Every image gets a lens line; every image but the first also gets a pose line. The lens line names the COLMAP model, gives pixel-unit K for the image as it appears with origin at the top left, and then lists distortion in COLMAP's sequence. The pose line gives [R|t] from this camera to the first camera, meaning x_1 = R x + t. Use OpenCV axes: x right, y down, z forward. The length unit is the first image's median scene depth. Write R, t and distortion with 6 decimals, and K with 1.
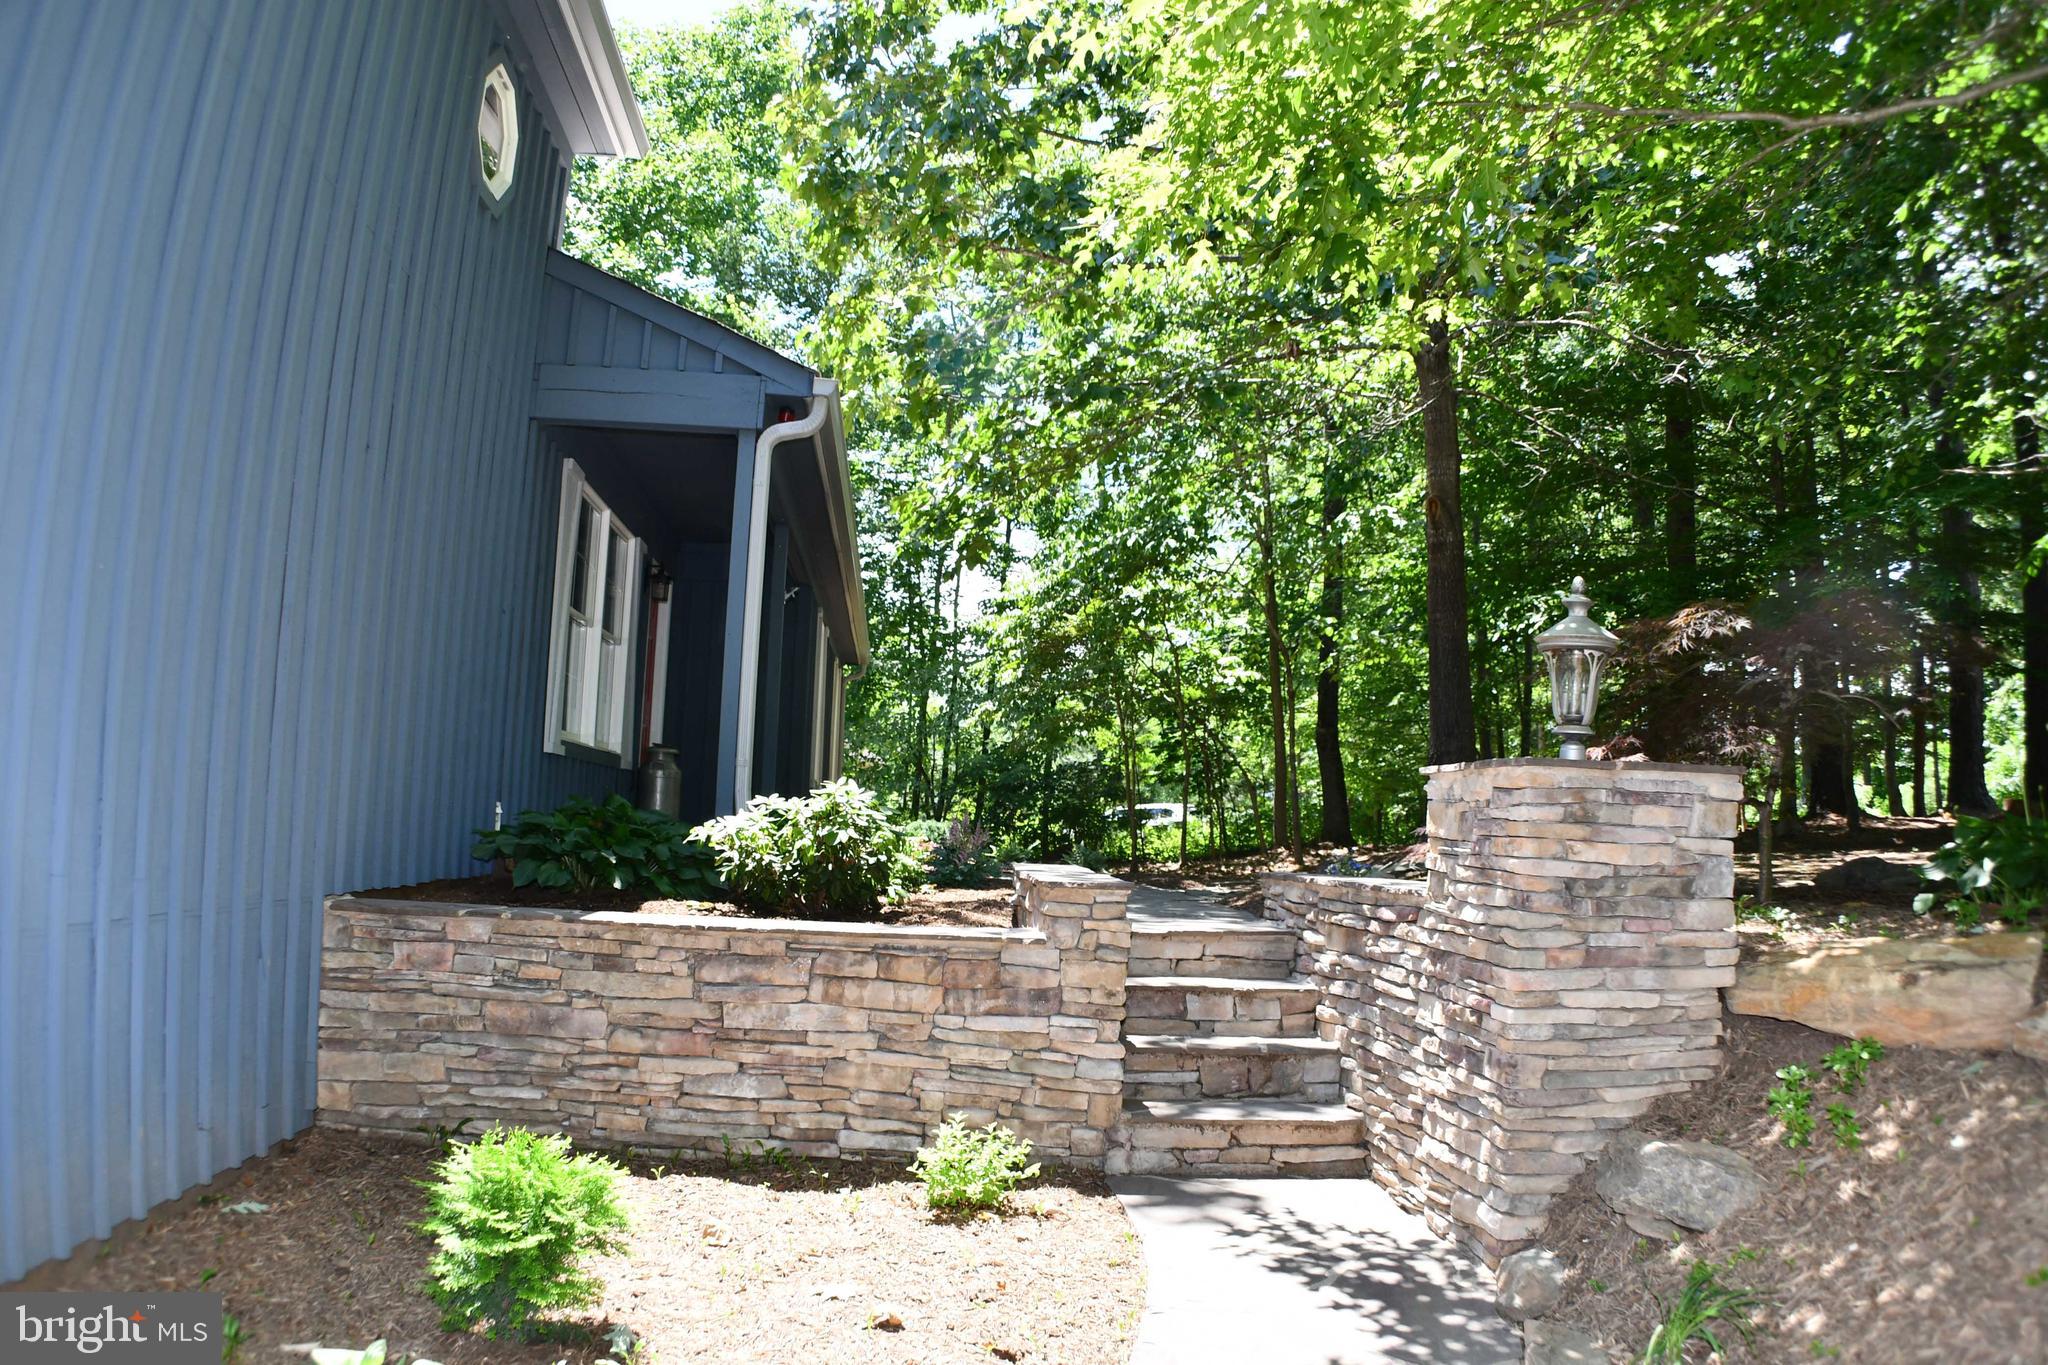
lens RADIAL K [[1438.1, 0, 1024.0], [0, 1438.1, 682.5], [0, 0, 1]] dist [-0.186808, 0.000690]
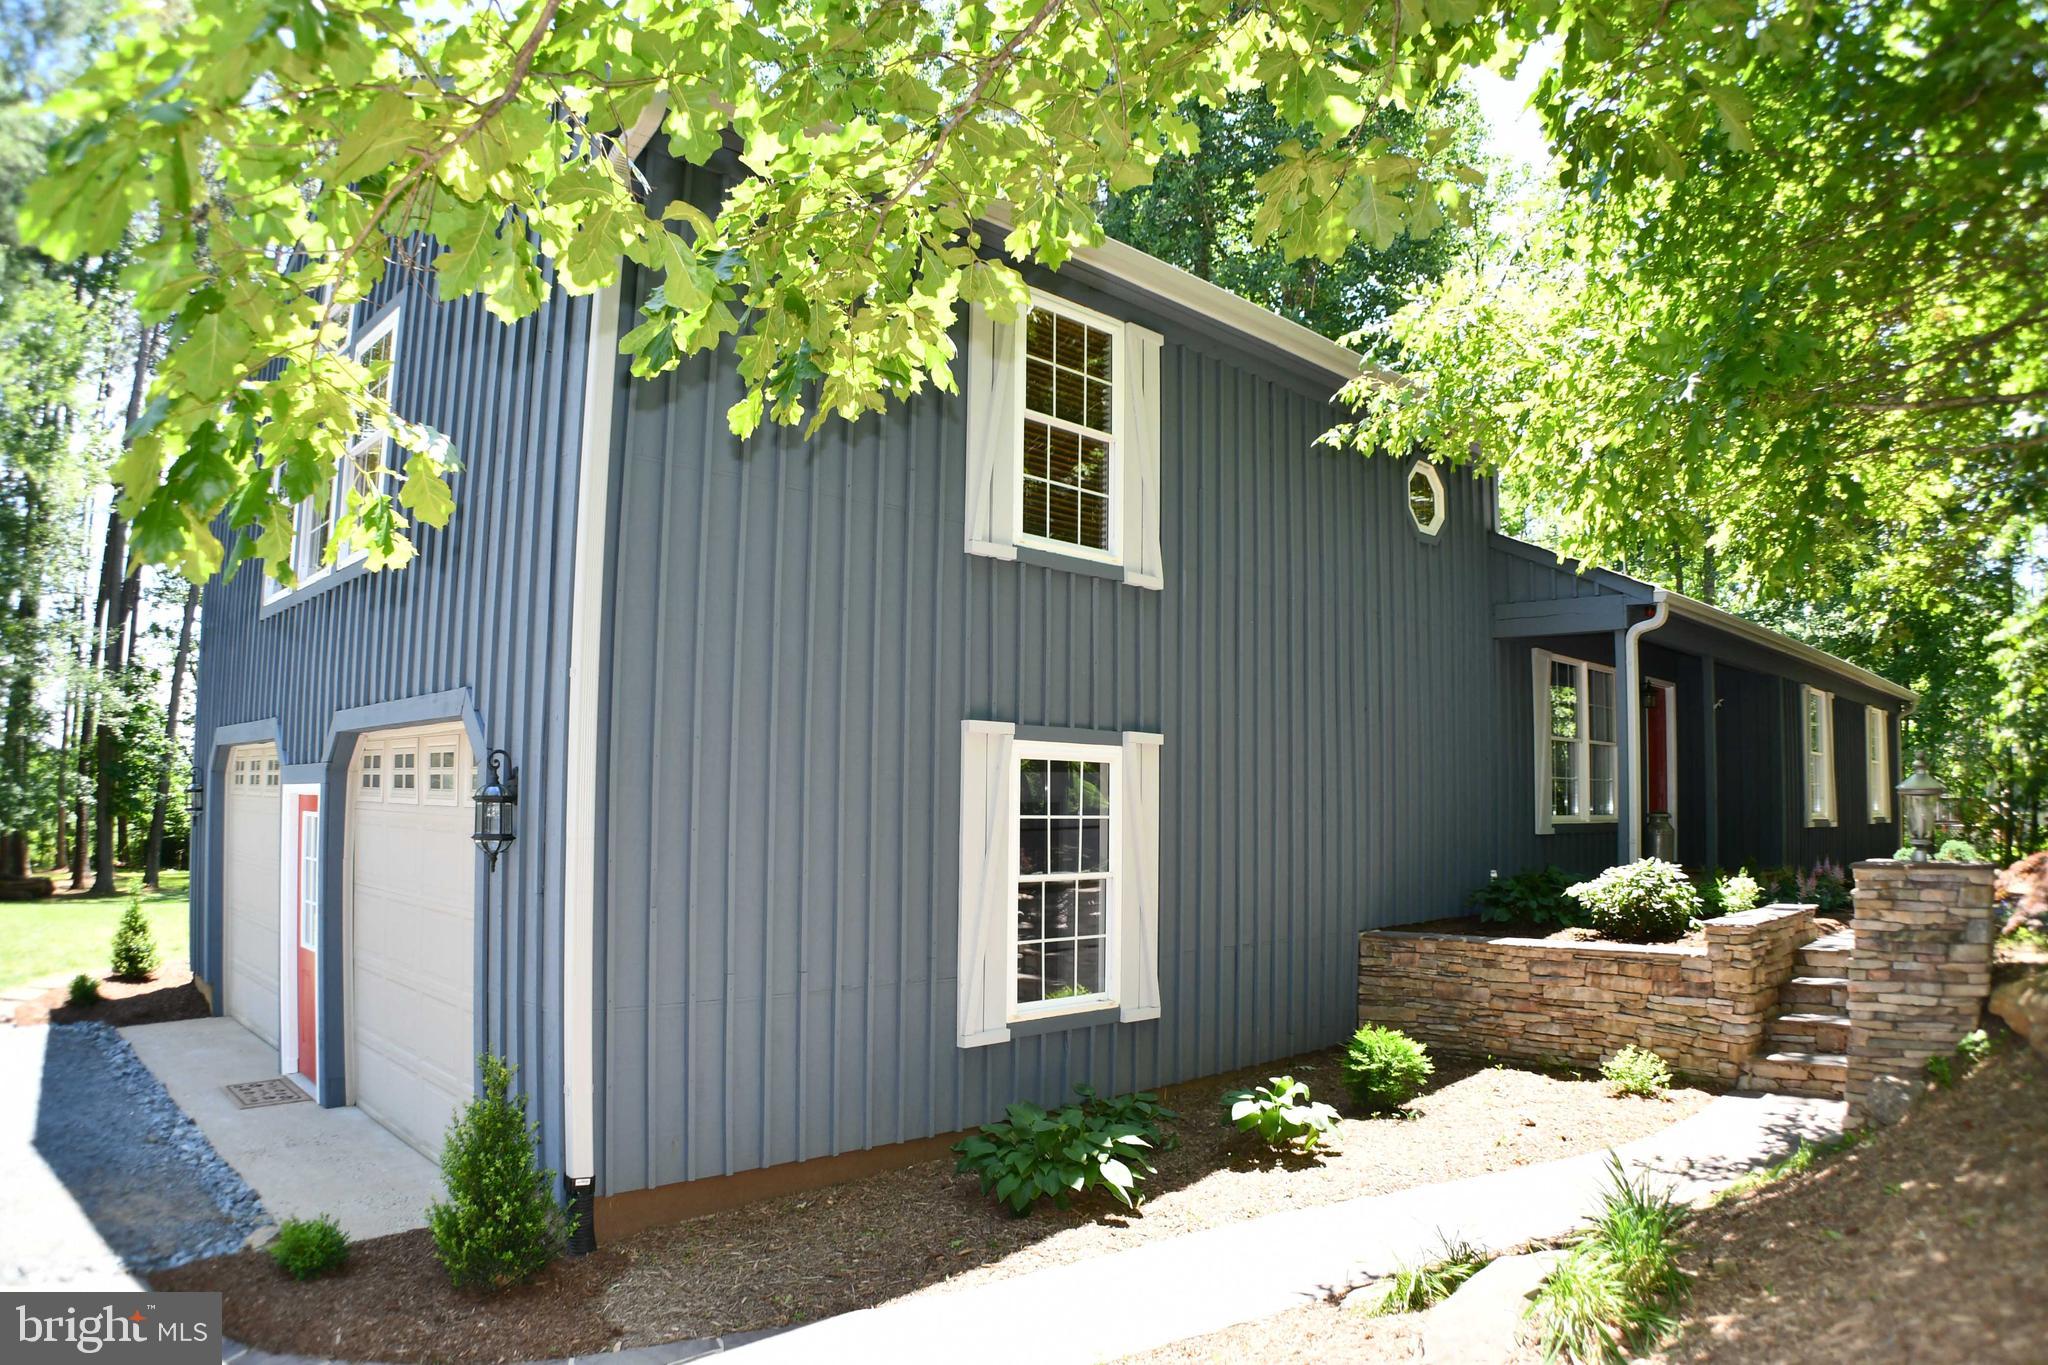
lens RADIAL K [[1344.8, 0, 1024.0], [0, 1344.8, 682.5], [0, 0, 1]] dist [-0.146661, 0.000566]
pose [[0.633102, -0.108529, -0.766423, 0.754537], [0.096746, 0.993453, -0.060761, -0.147075], [0.767999, -0.035680, 0.639456, -0.679159]]
